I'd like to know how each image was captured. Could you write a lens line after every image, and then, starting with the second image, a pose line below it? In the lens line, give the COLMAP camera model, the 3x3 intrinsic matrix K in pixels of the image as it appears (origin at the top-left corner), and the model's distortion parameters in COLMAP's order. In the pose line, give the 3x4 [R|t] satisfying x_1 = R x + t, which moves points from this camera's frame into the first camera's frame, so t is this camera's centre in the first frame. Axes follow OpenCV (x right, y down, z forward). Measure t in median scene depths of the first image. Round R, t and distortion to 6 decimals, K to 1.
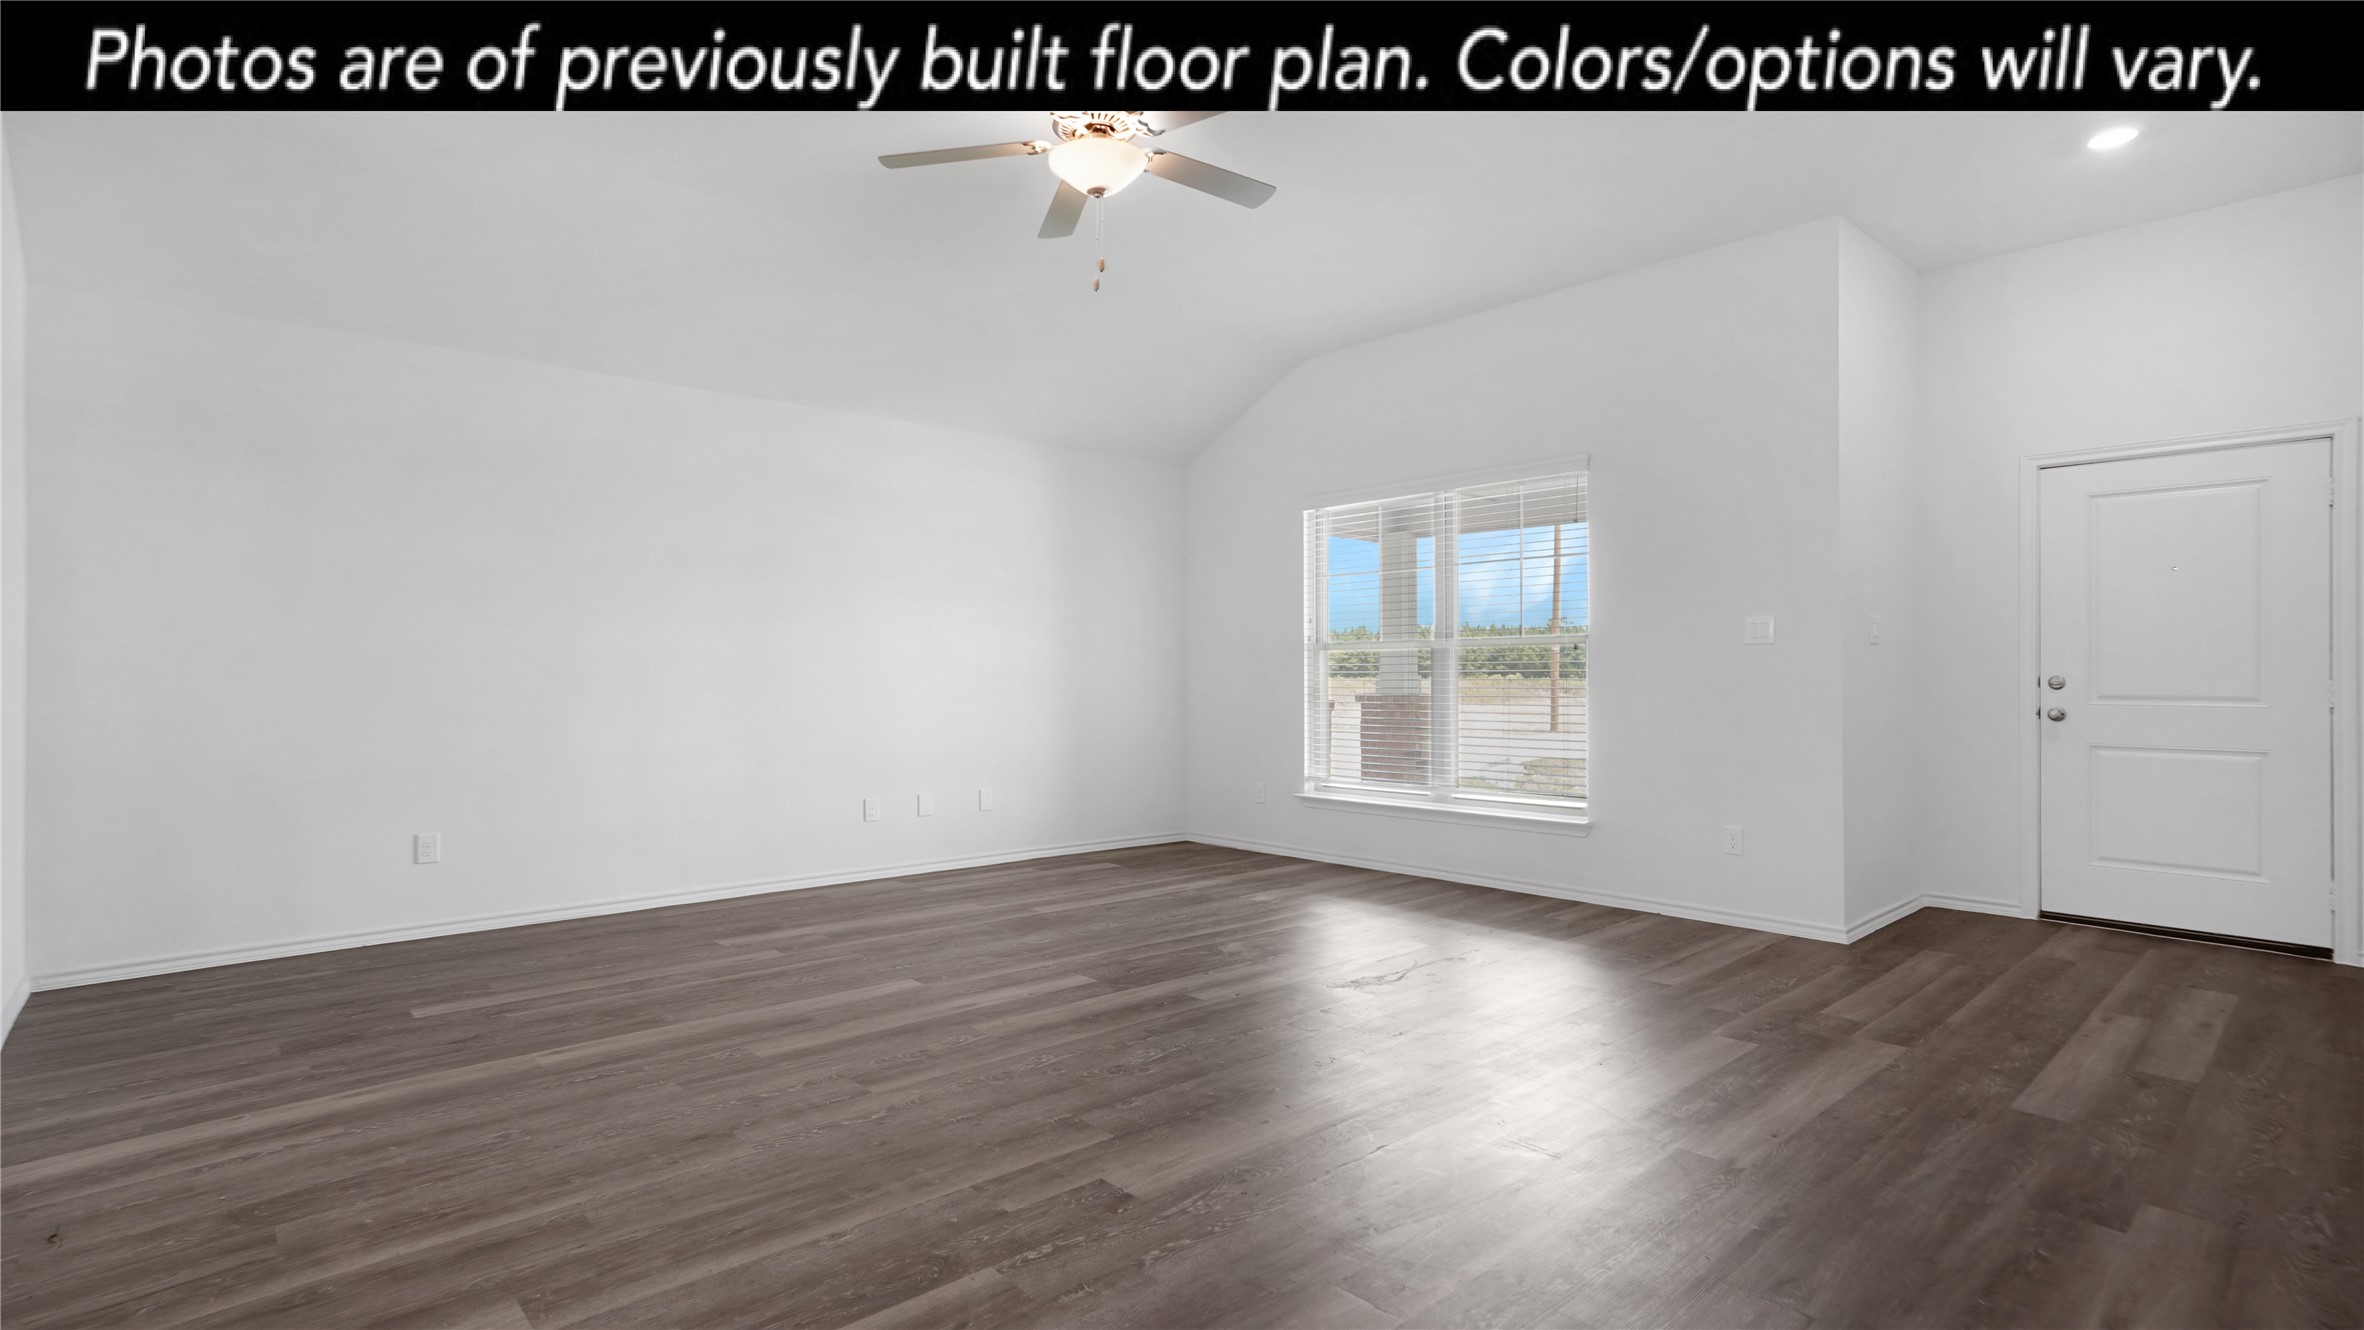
lens RADIAL K [[1107.3, 0, 1172.1], [0, 1107.3, 676.6], [0, 0, 1]] dist [-0.026990, 0.007570]
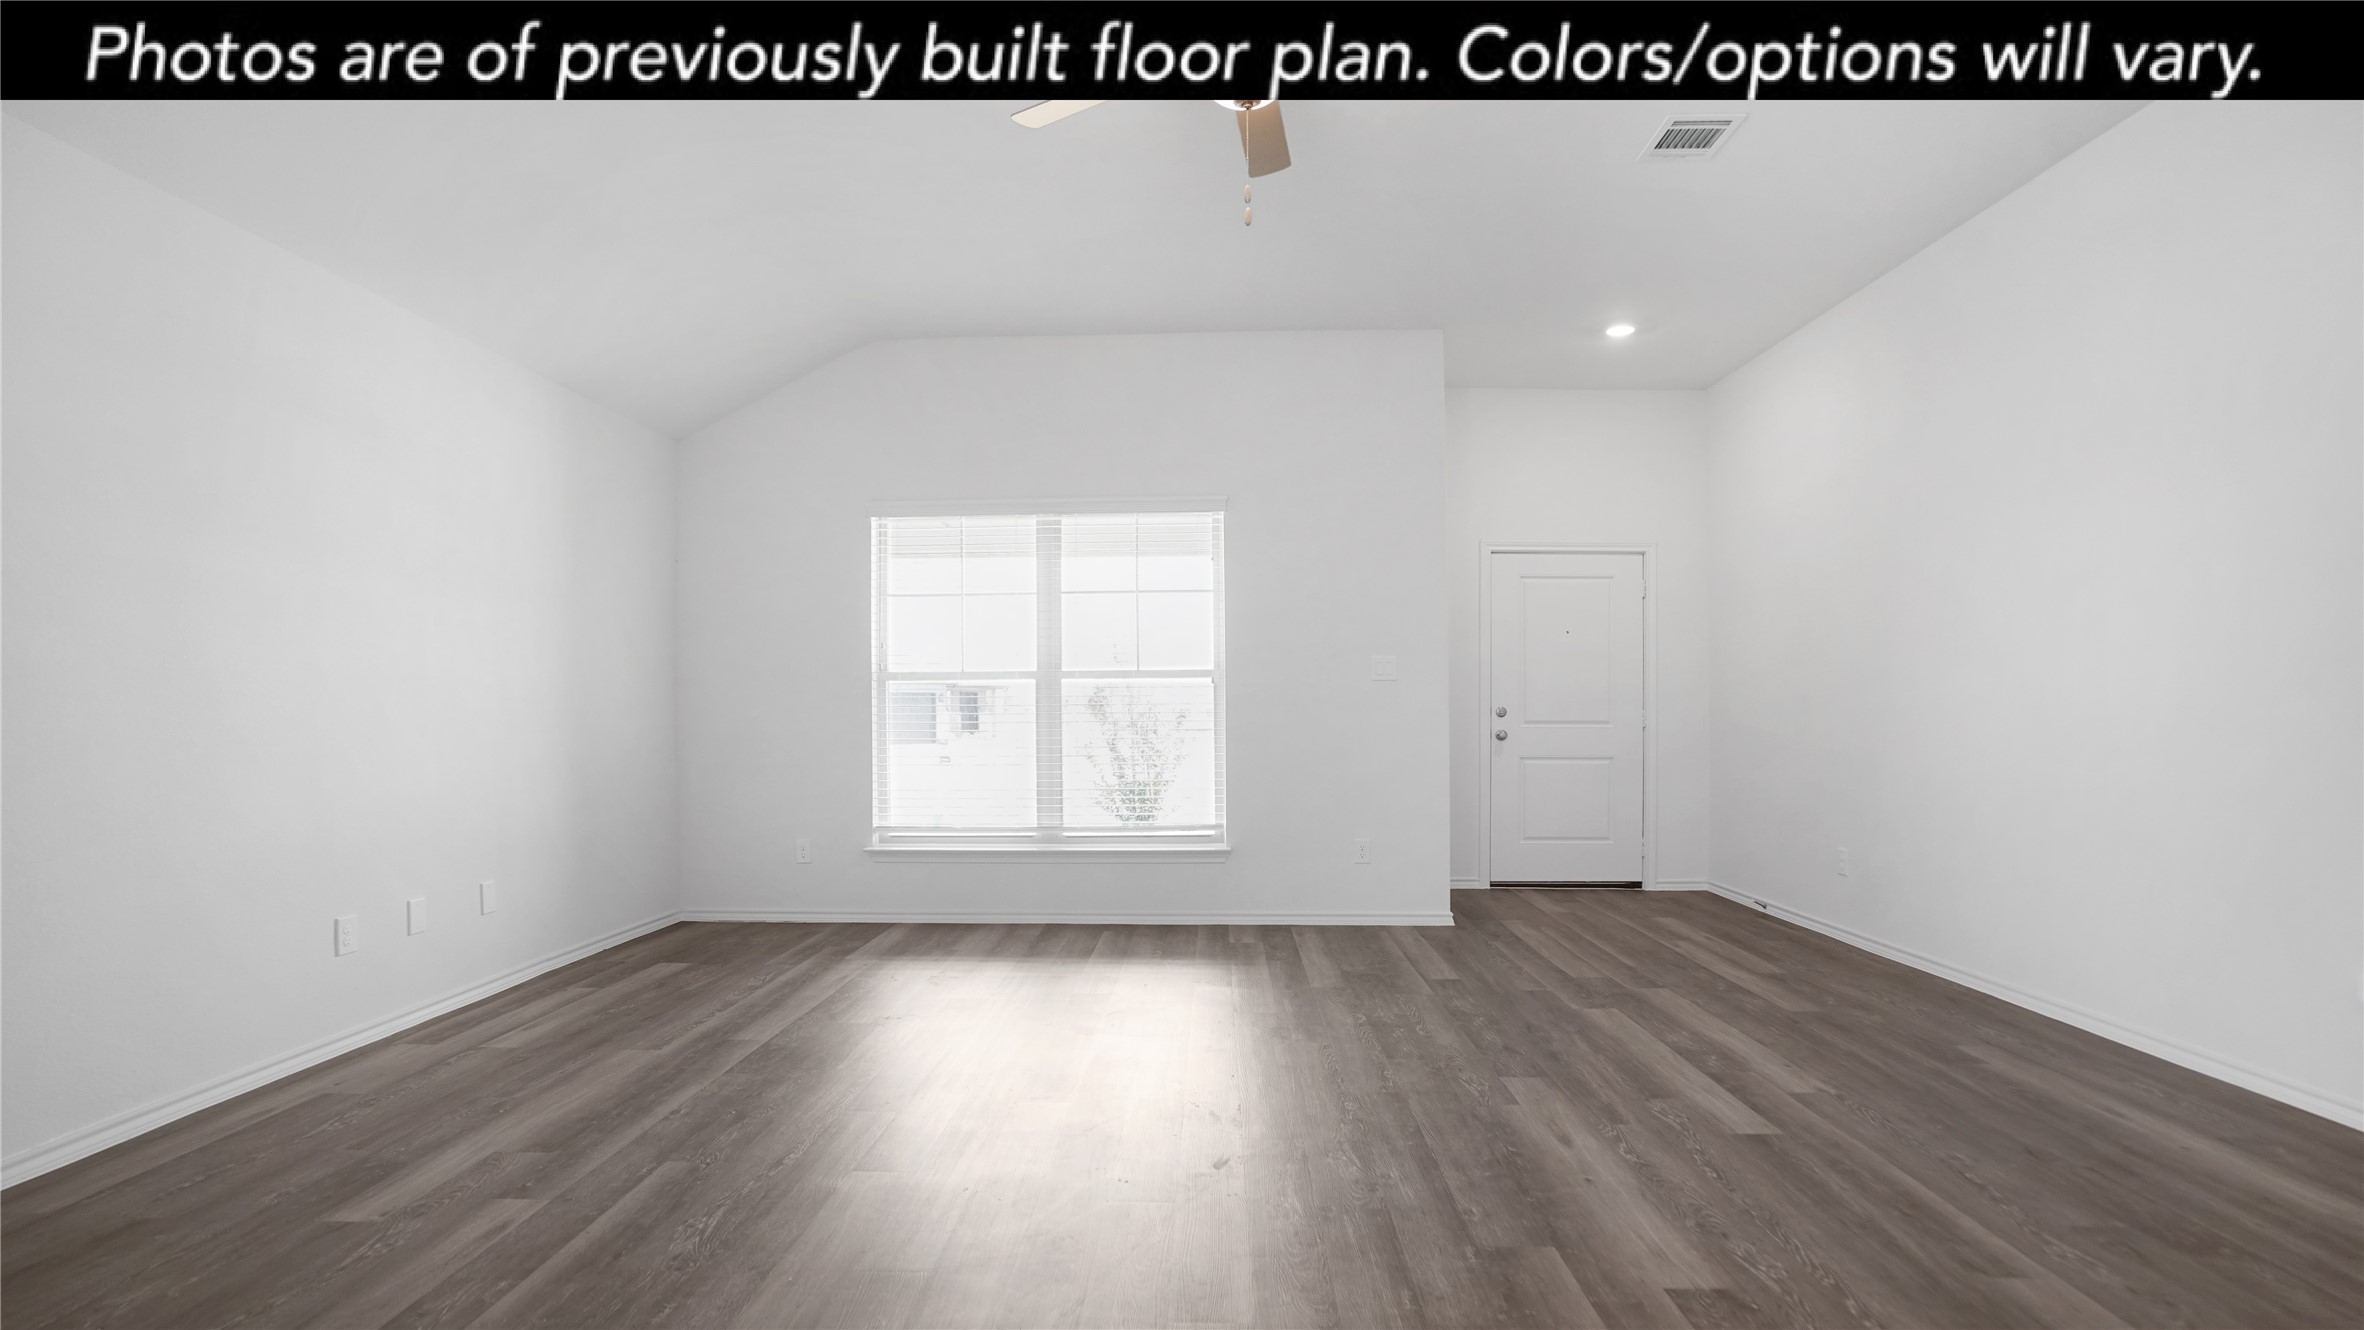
lens RADIAL K [[1107.3, 0, 1151.7], [0, 1107.3, 692.6], [0, 0, 1]] dist [-0.026990, 0.007570]
pose [[0.707082, 0.006189, 0.707104, -0.593769], [0.006088, 0.999871, -0.014839, -0.000962], [-0.707105, 0.014797, 0.706954, 0.415988]]
